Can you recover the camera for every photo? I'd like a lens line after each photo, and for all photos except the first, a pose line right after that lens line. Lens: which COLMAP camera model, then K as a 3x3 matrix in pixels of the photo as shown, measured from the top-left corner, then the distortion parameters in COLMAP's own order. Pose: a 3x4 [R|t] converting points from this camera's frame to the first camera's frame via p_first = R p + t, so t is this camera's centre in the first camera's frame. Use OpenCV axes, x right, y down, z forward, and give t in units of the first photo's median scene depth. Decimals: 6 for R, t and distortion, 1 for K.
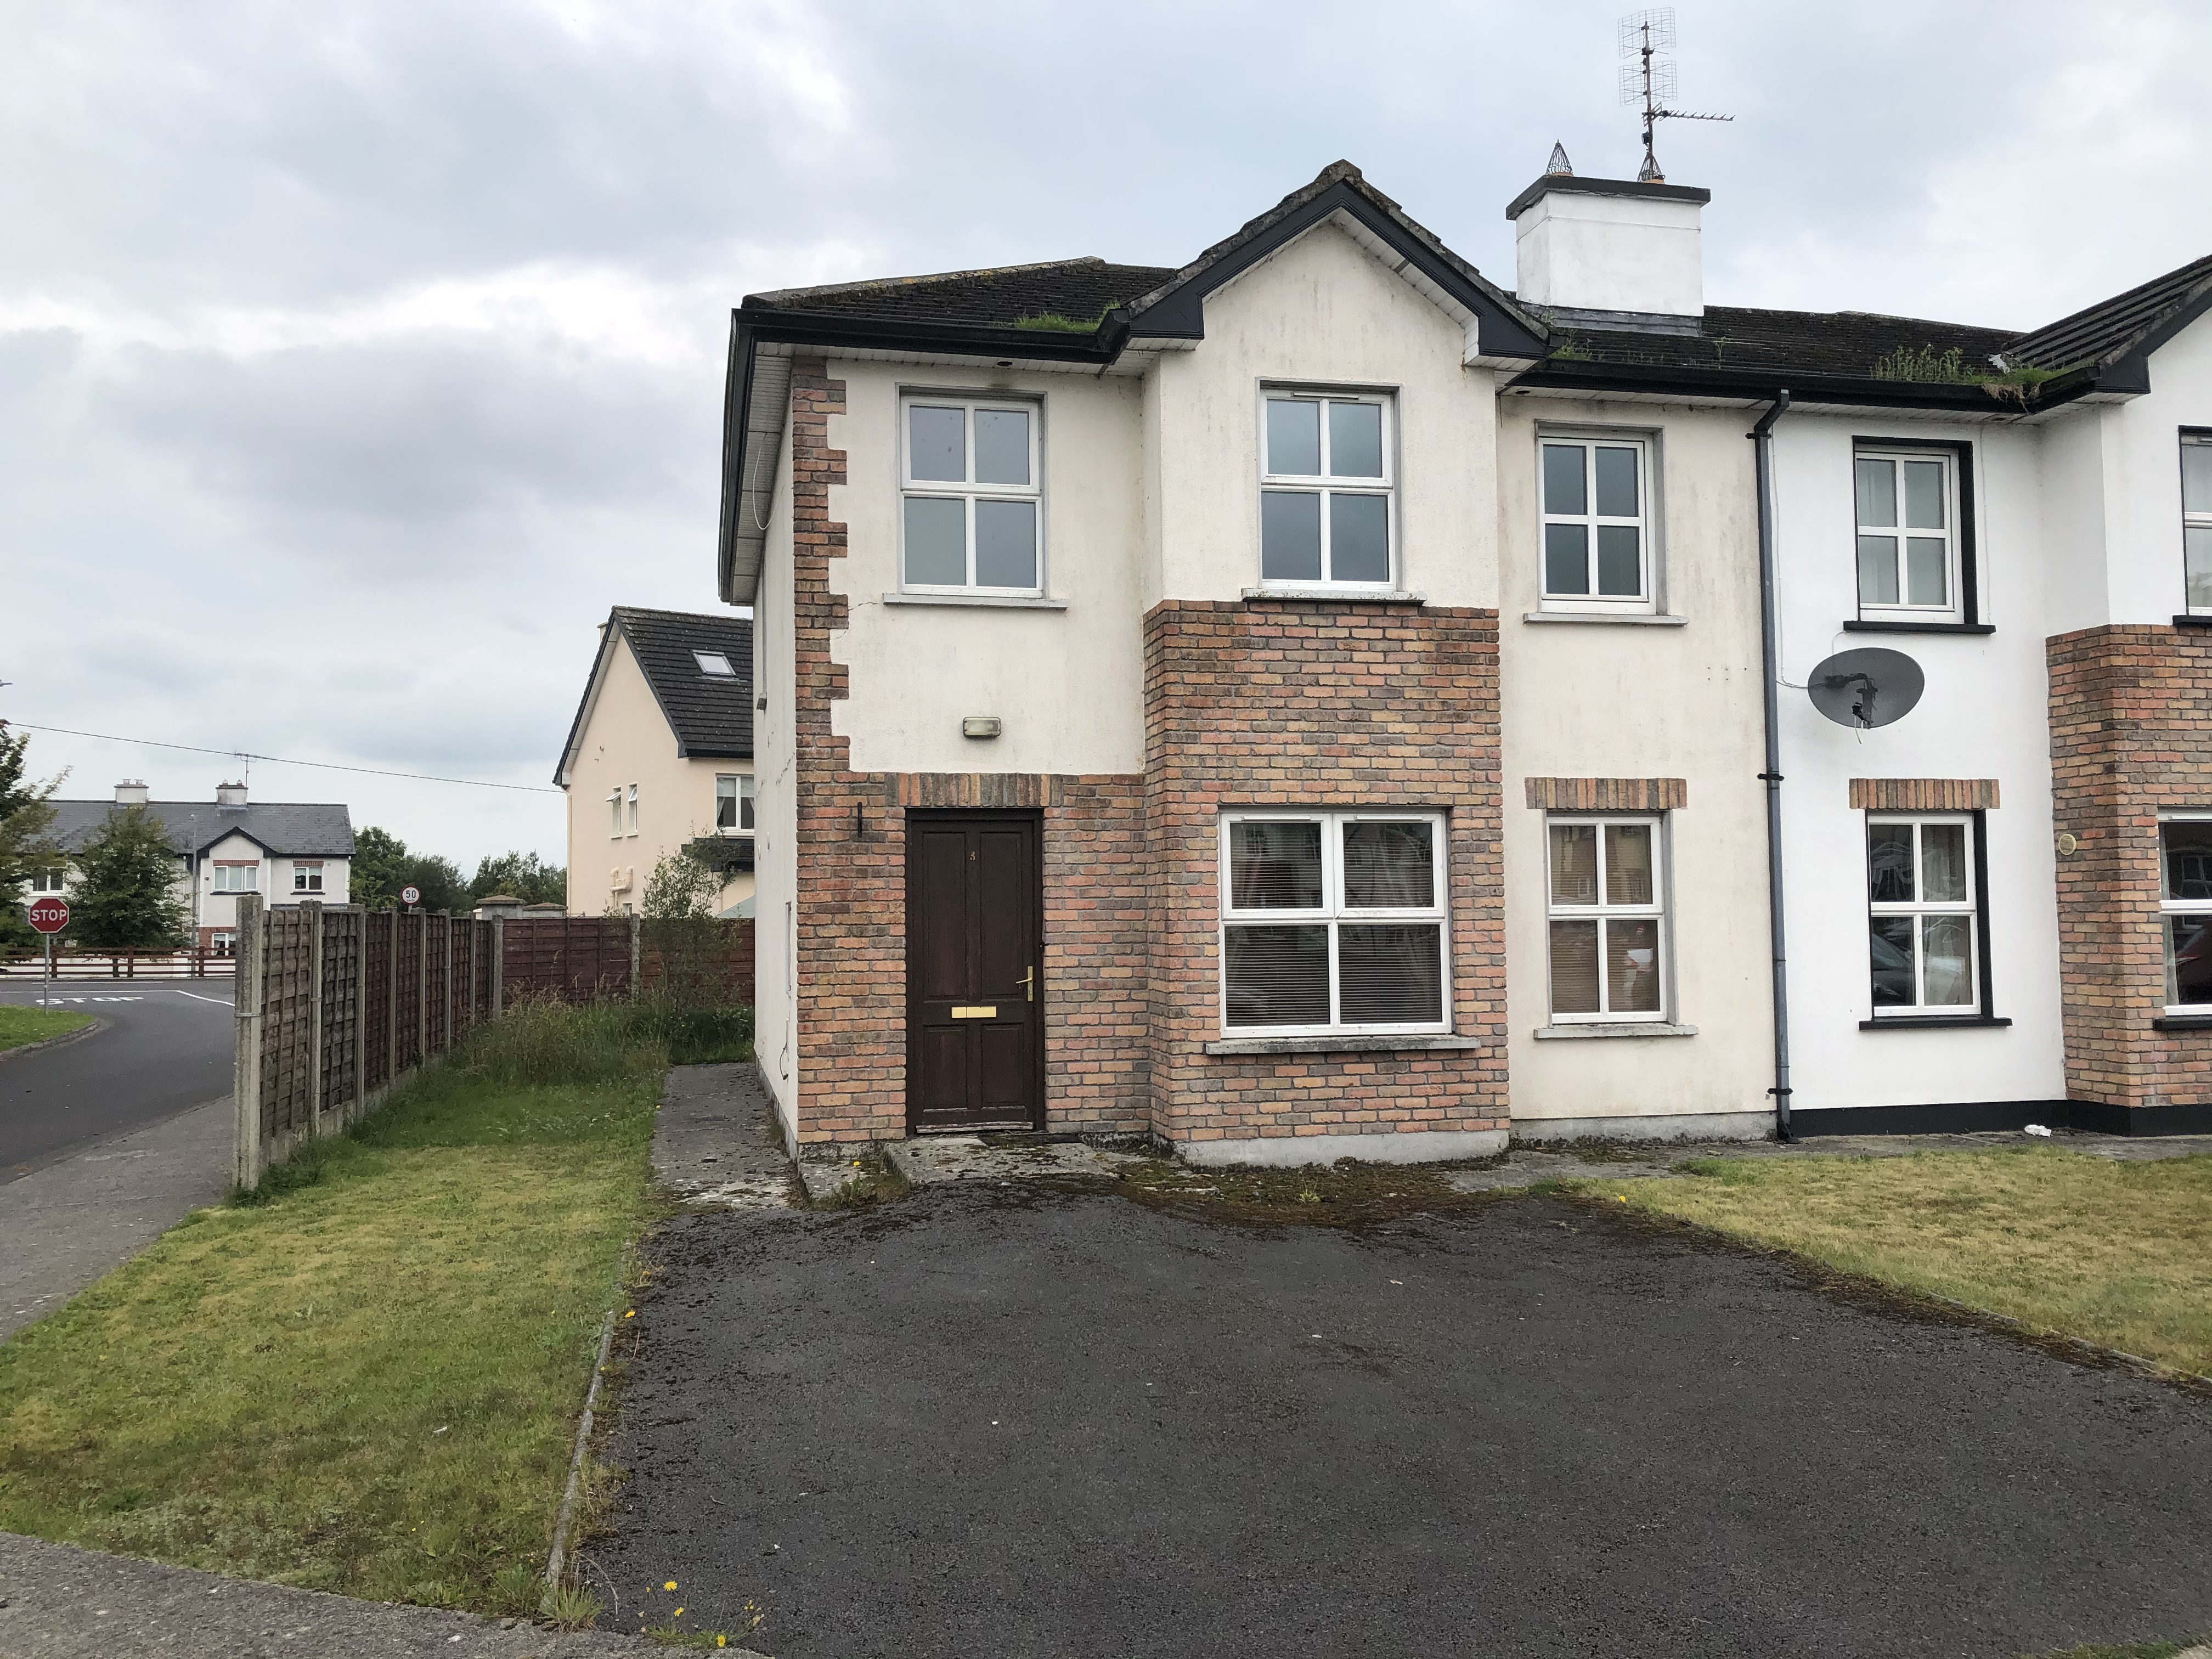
lens RADIAL K [[1771.1, 0, 1104.9], [0, 1771.1, 788.8], [0, 0, 1]] dist [-0.091792, 0.000294]
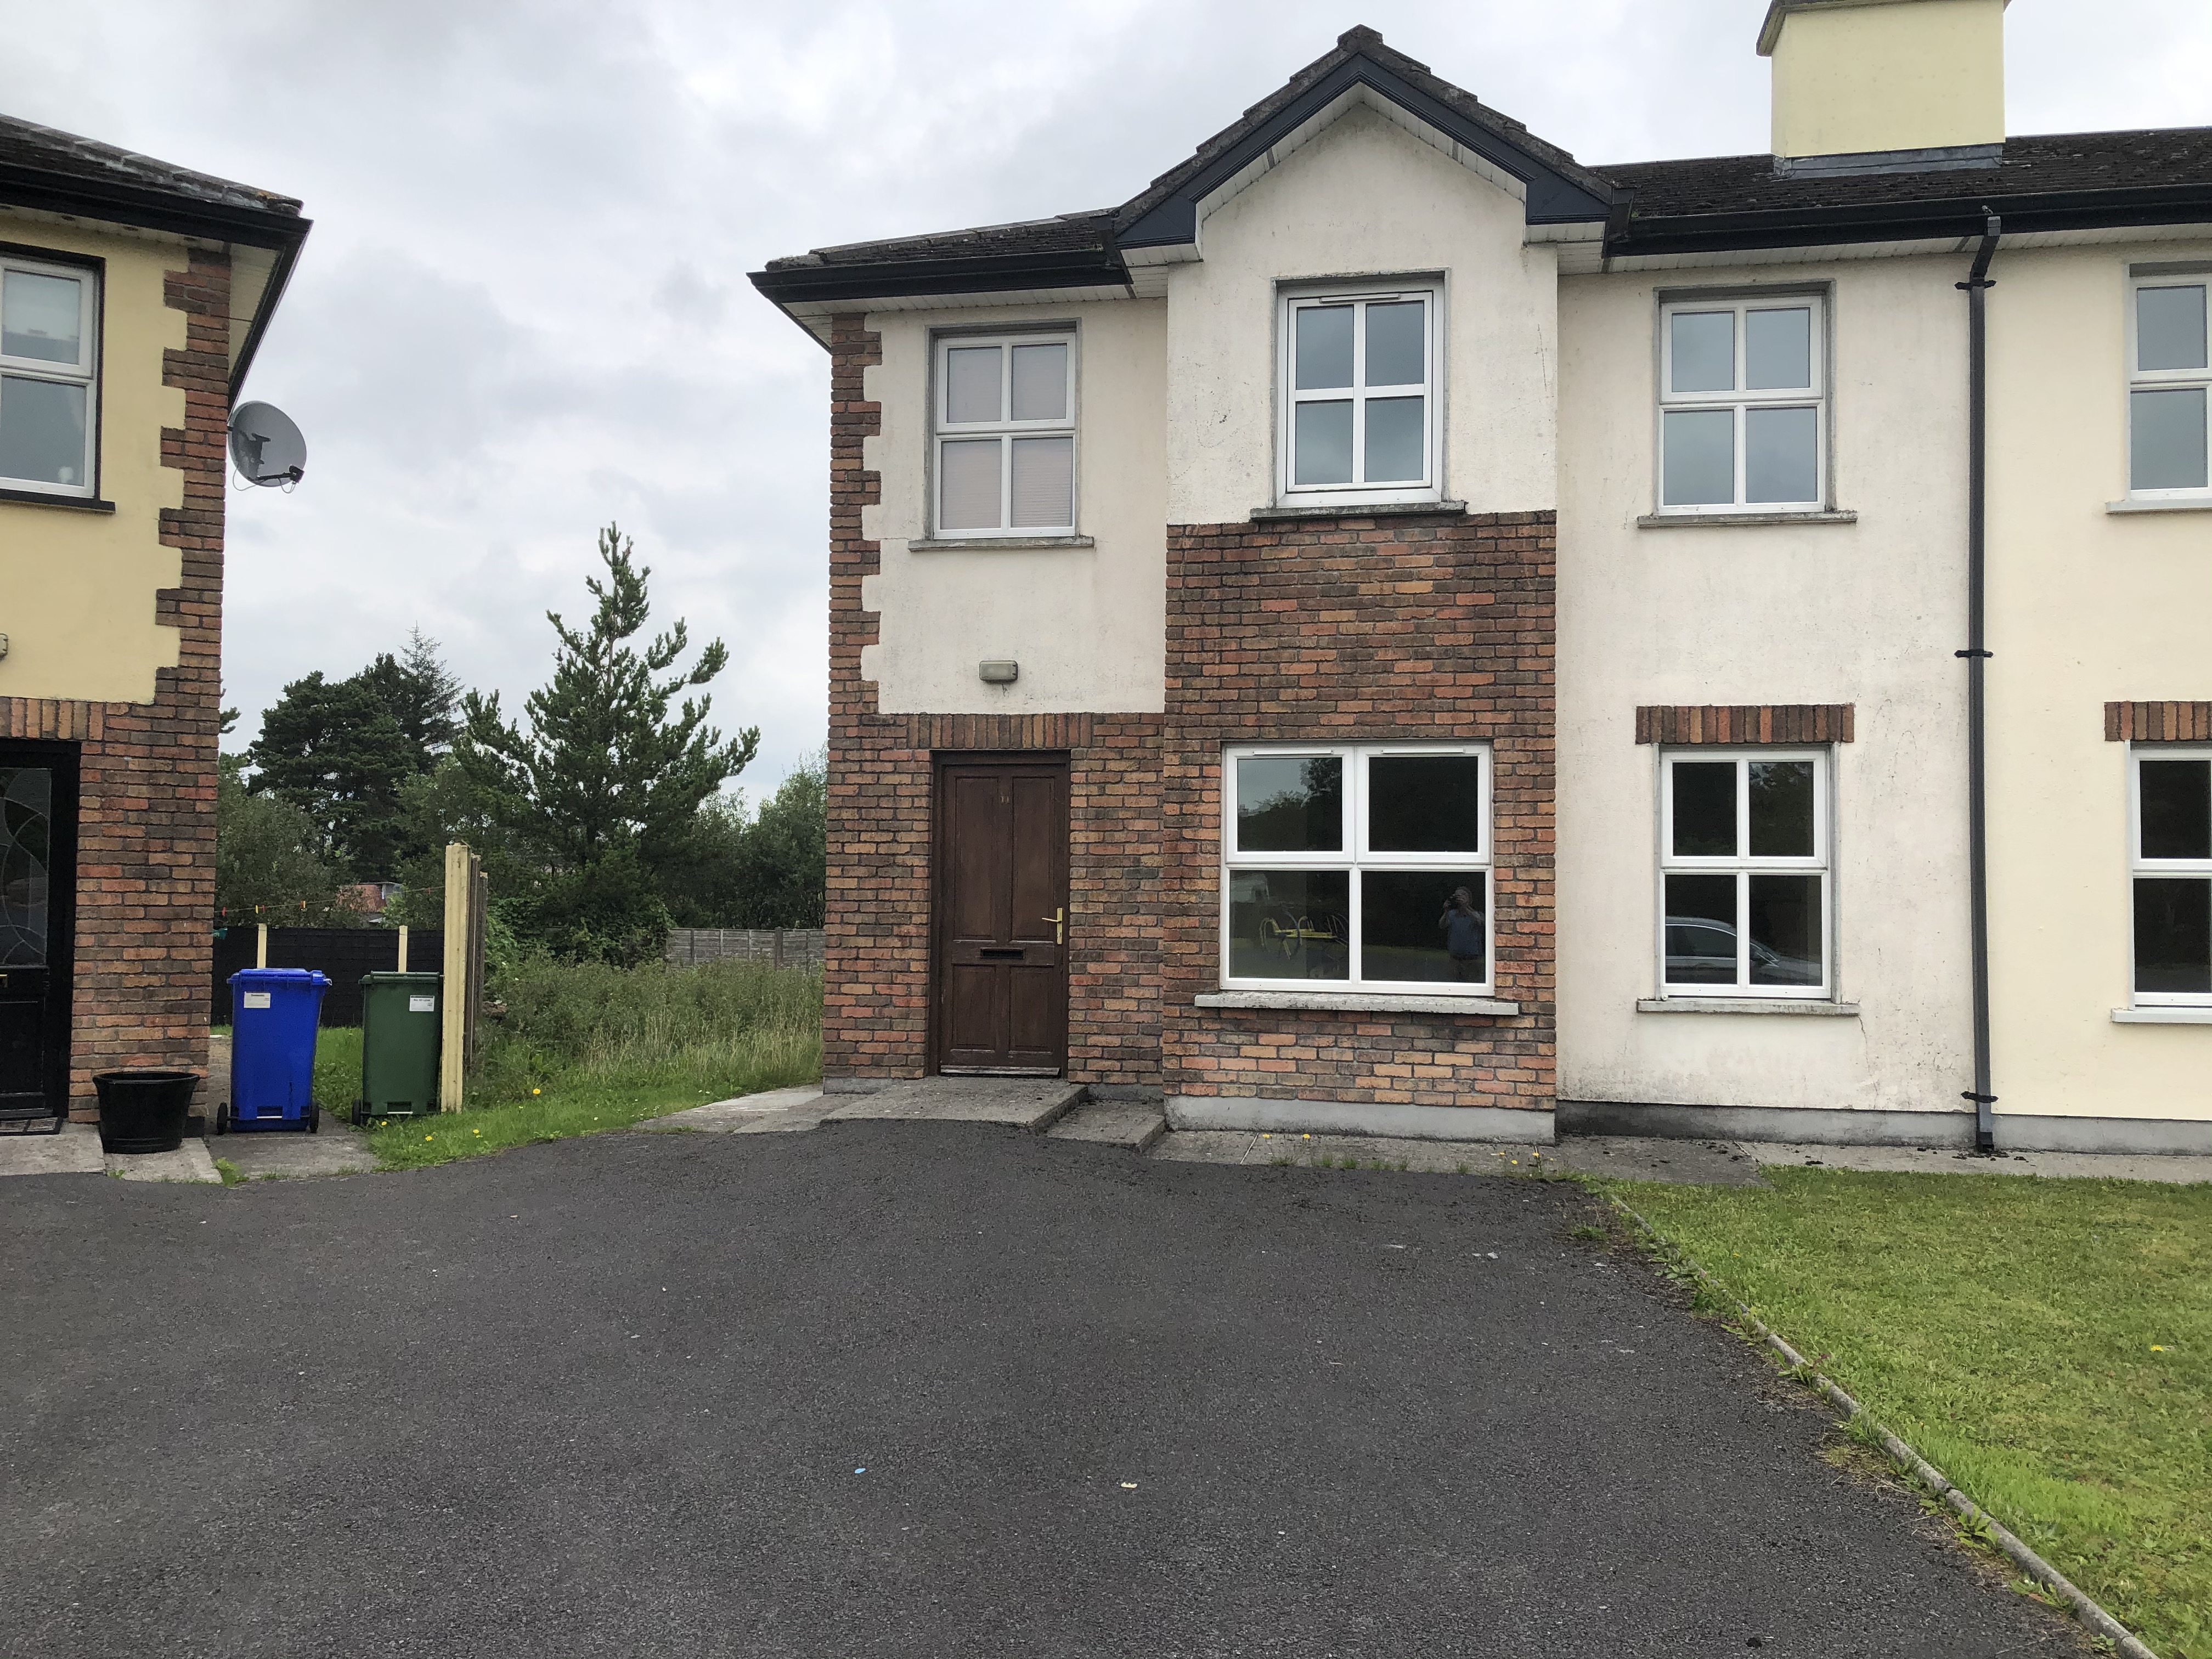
lens RADIAL K [[1820.6, 0, 1106.0], [0, 1820.6, 829.5], [0, 0, 1]] dist [-0.109316, 0.000500]
pose [[0.899611, 0.010000, -0.436579, 0.419758], [0.015126, 0.998424, 0.054038, 0.002059], [0.436431, -0.055217, 0.898042, 0.096651]]
